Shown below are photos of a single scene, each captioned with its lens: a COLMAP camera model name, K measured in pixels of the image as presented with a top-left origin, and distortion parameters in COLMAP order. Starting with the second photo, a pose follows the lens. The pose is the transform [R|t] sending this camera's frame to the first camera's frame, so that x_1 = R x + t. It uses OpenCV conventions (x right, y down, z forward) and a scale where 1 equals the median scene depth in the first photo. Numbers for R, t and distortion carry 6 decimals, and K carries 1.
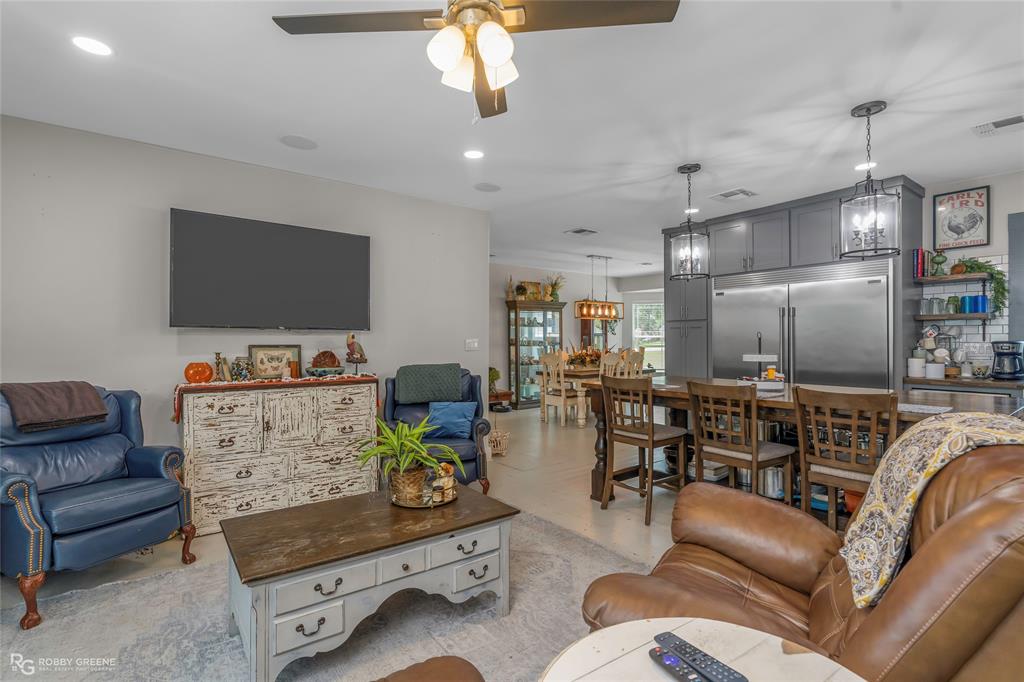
lens RADIAL K [[488.6, 0, 508.6], [0, 488.6, 341.7], [0, 0, 1]] dist [-0.001235, 0.000230]
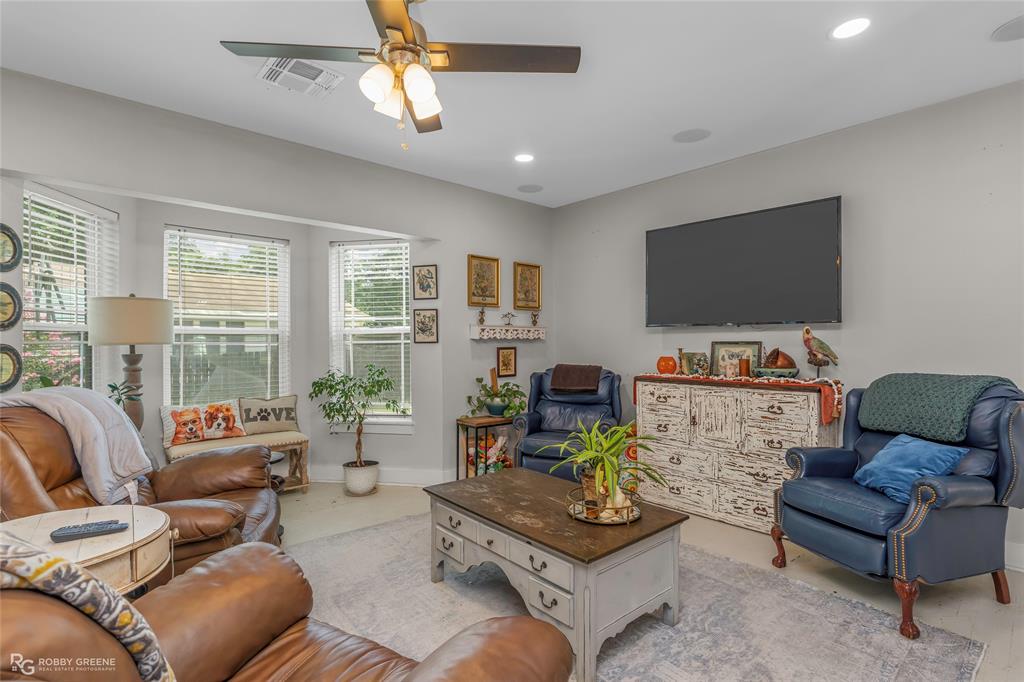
lens RADIAL K [[488.6, 0, 508.6], [0, 488.6, 341.7], [0, 0, 1]] dist [-0.001235, 0.000230]
pose [[0.075246, 0.002848, -0.997161, 0.492772], [0.007764, 0.999964, 0.003442, 0.000159], [0.997135, -0.008001, 0.075221, 0.526098]]
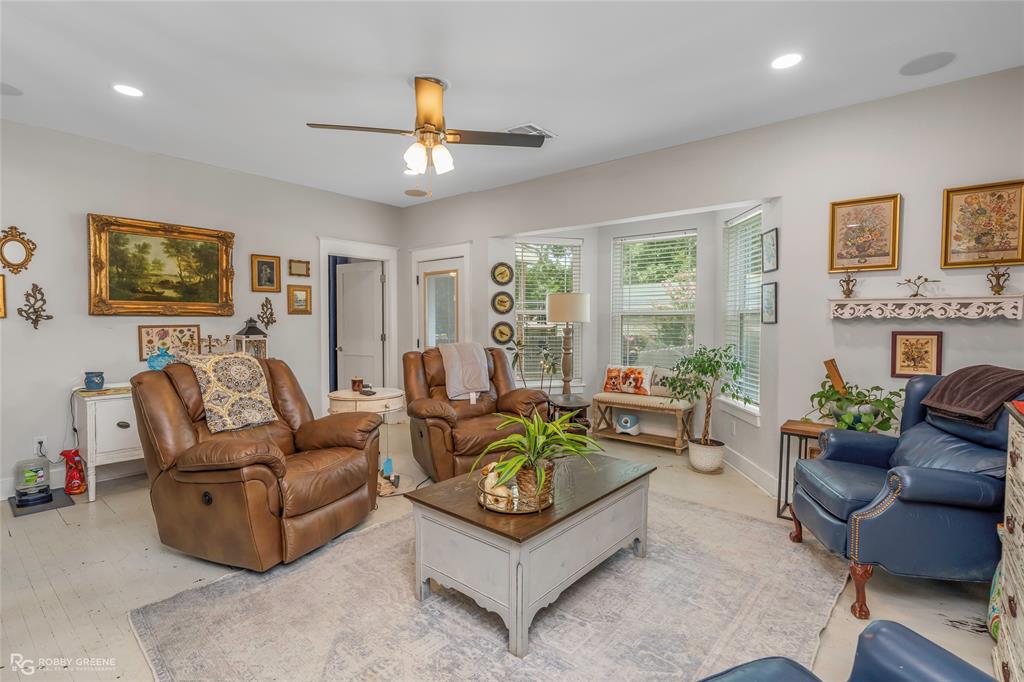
lens RADIAL K [[484.8, 0, 512.0], [0, 484.8, 341.0], [0, 0, 1]] dist [-0.000246, 0.000004]
pose [[-0.972978, 0.008563, -0.230738, 0.105840], [-0.000465, 0.999237, 0.039043, 0.003135], [0.230896, 0.038096, -0.972232, 1.151450]]
